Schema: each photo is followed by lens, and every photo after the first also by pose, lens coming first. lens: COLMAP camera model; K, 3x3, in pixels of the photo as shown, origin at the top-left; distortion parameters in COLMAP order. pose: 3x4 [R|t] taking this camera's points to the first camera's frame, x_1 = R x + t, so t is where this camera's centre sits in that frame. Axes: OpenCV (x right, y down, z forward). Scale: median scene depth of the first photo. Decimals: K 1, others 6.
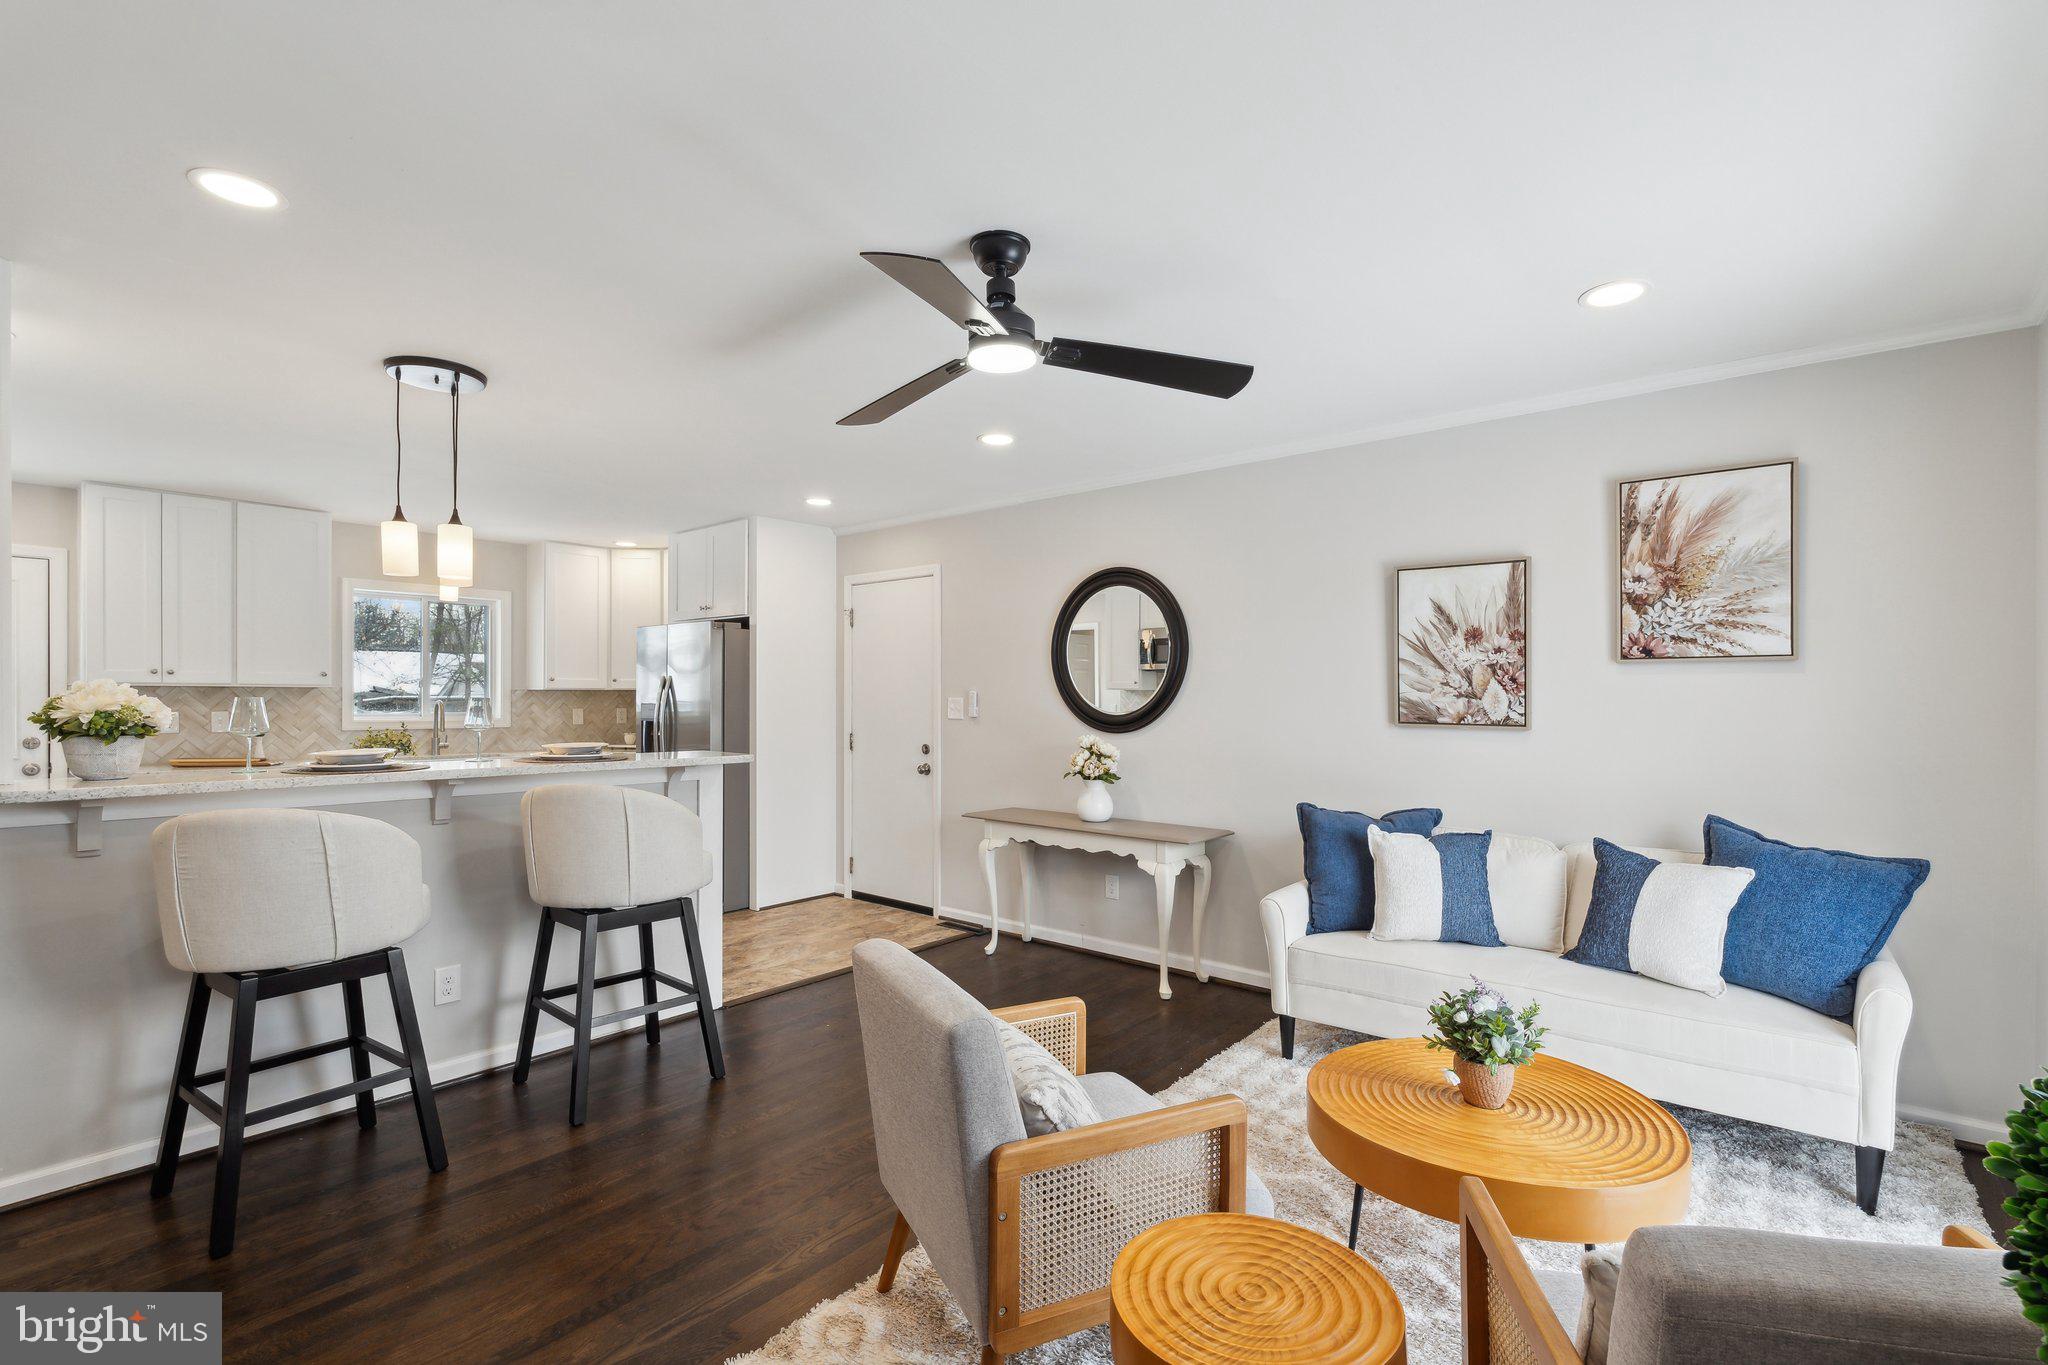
lens RADIAL K [[922.8, 0, 1037.6], [0, 922.8, 701.5], [0, 0, 1]] dist [-0.006749, 0.001865]
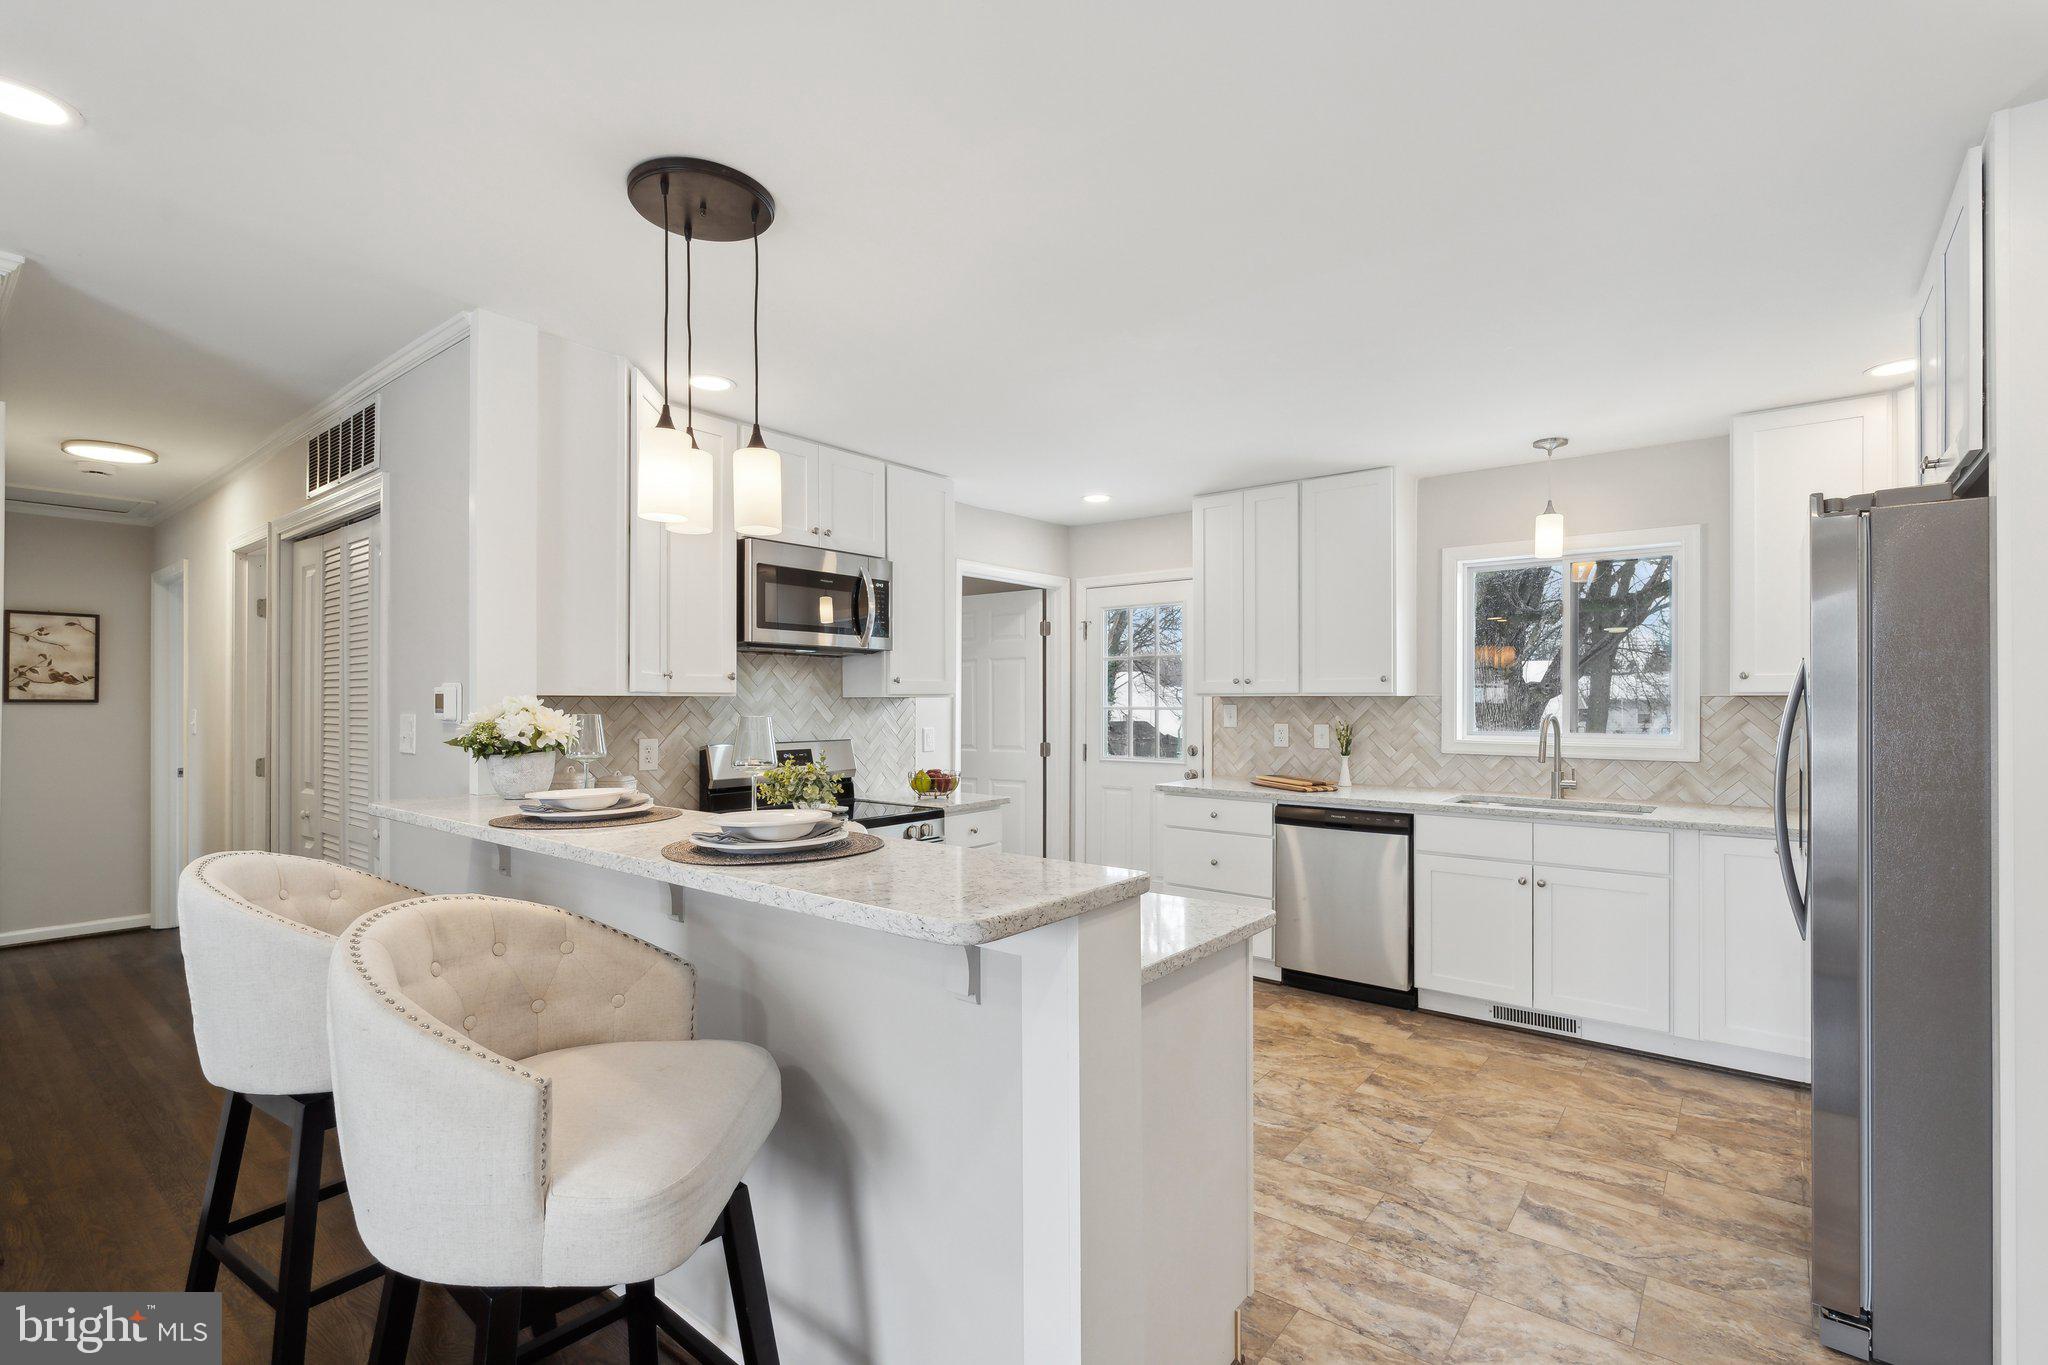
lens RADIAL K [[922.8, 0, 1039.2], [0, 922.8, 707.7], [0, 0, 1]] dist [-0.006749, 0.001865]
pose [[0.024615, 0.002047, -0.999695, -0.023016], [-0.006048, 0.999980, 0.001899, -0.008282], [0.999679, 0.005999, 0.024627, 1.080736]]
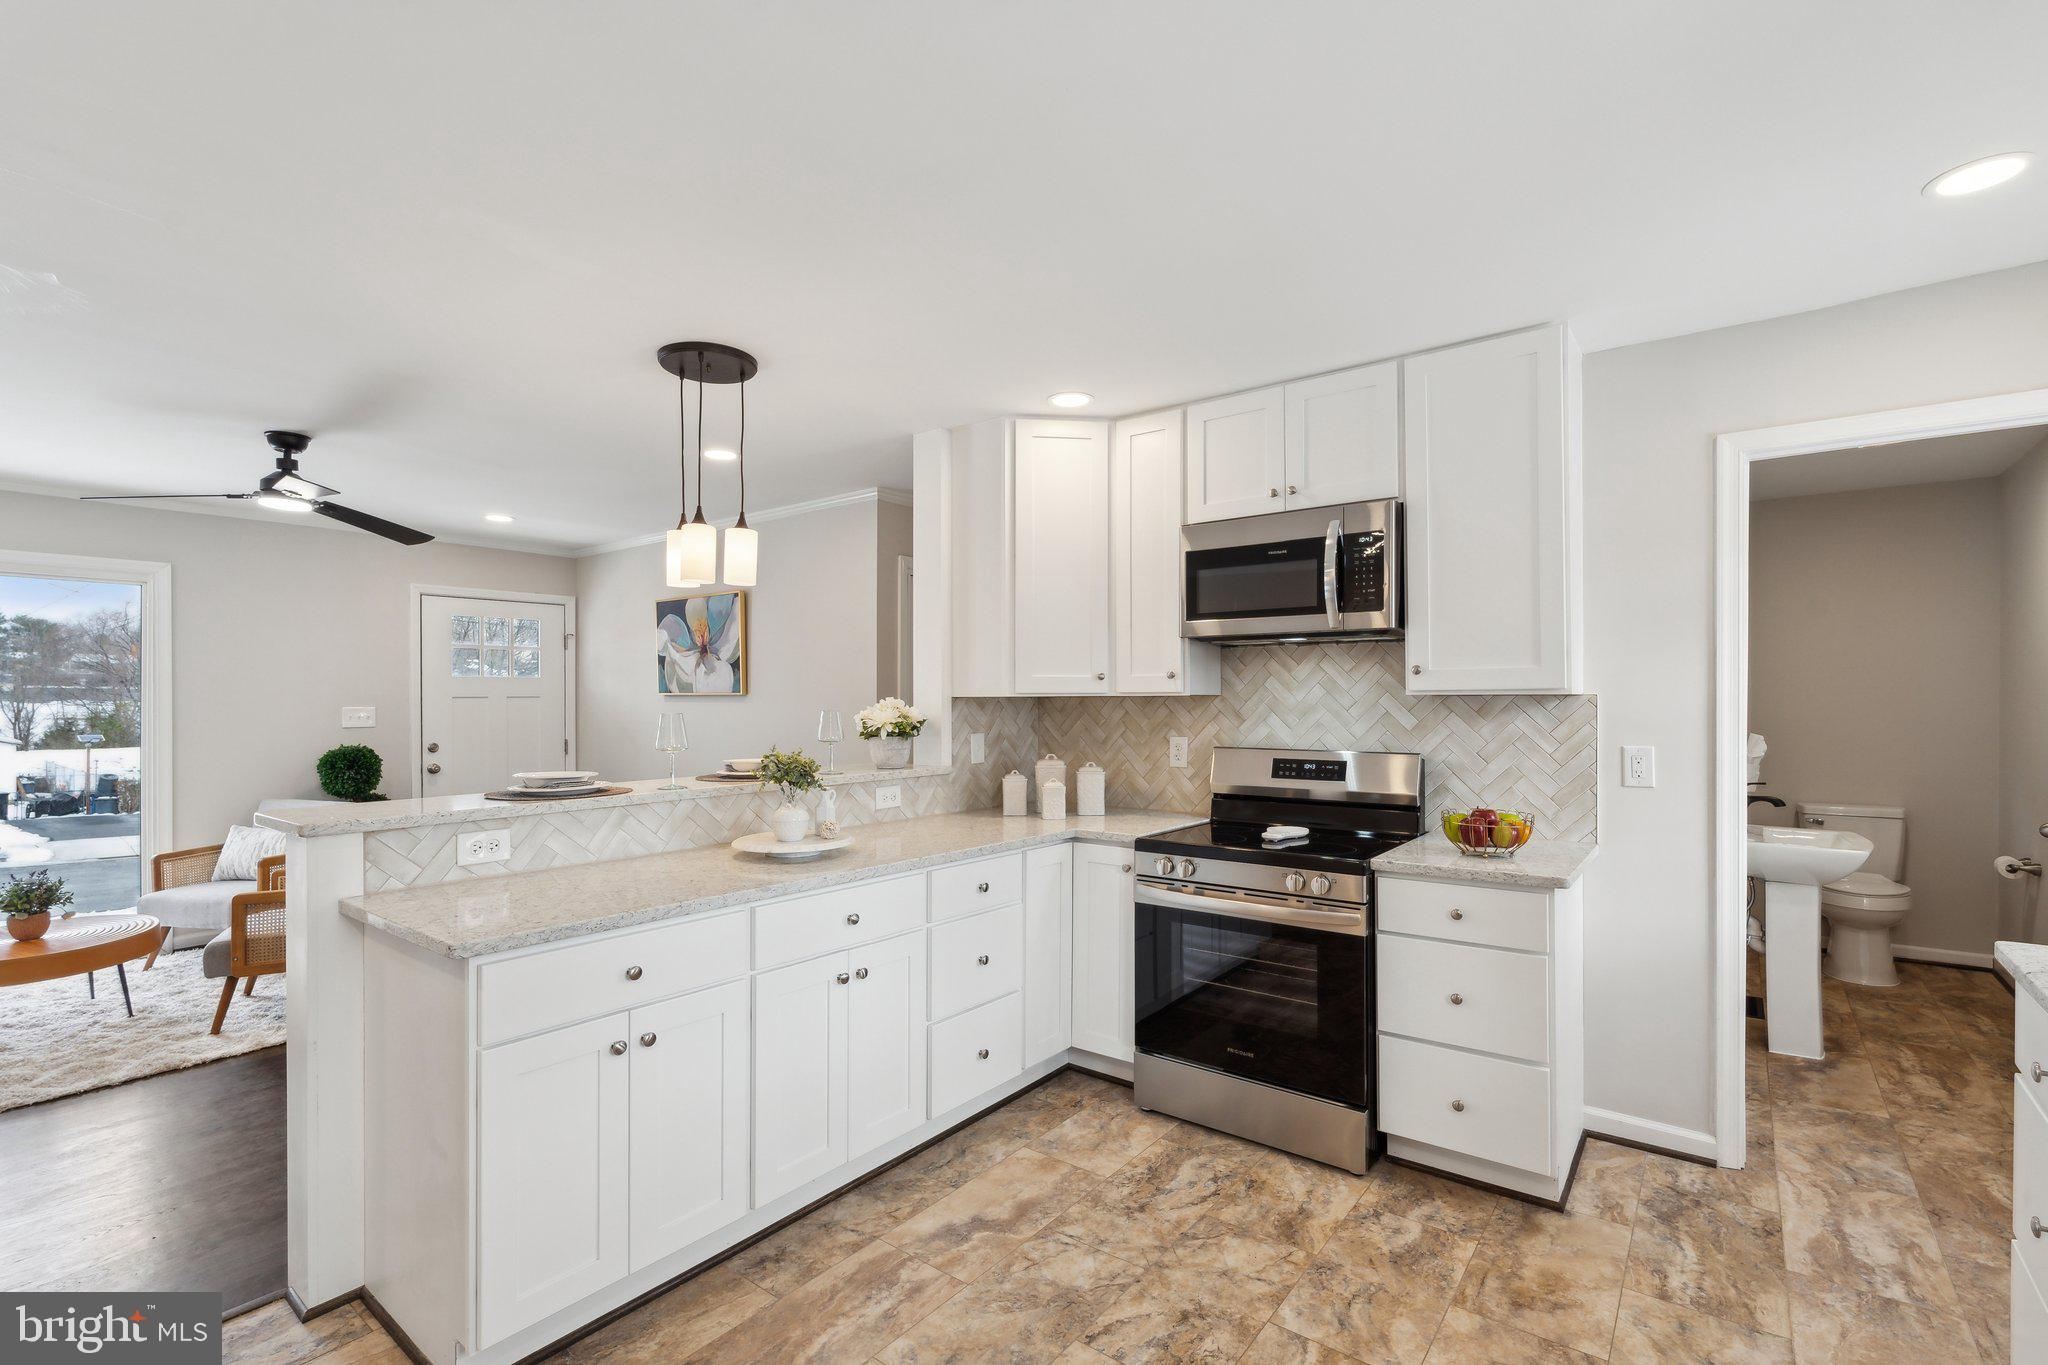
lens RADIAL K [[922.8, 0, 1034.6], [0, 922.8, 697.8], [0, 0, 1]] dist [-0.006749, 0.001865]
pose [[-0.999605, 0.000613, -0.028082, -0.847421], [0.000478, 0.999988, 0.004832, -0.019143], [0.028084, 0.004817, -0.999594, 1.711207]]
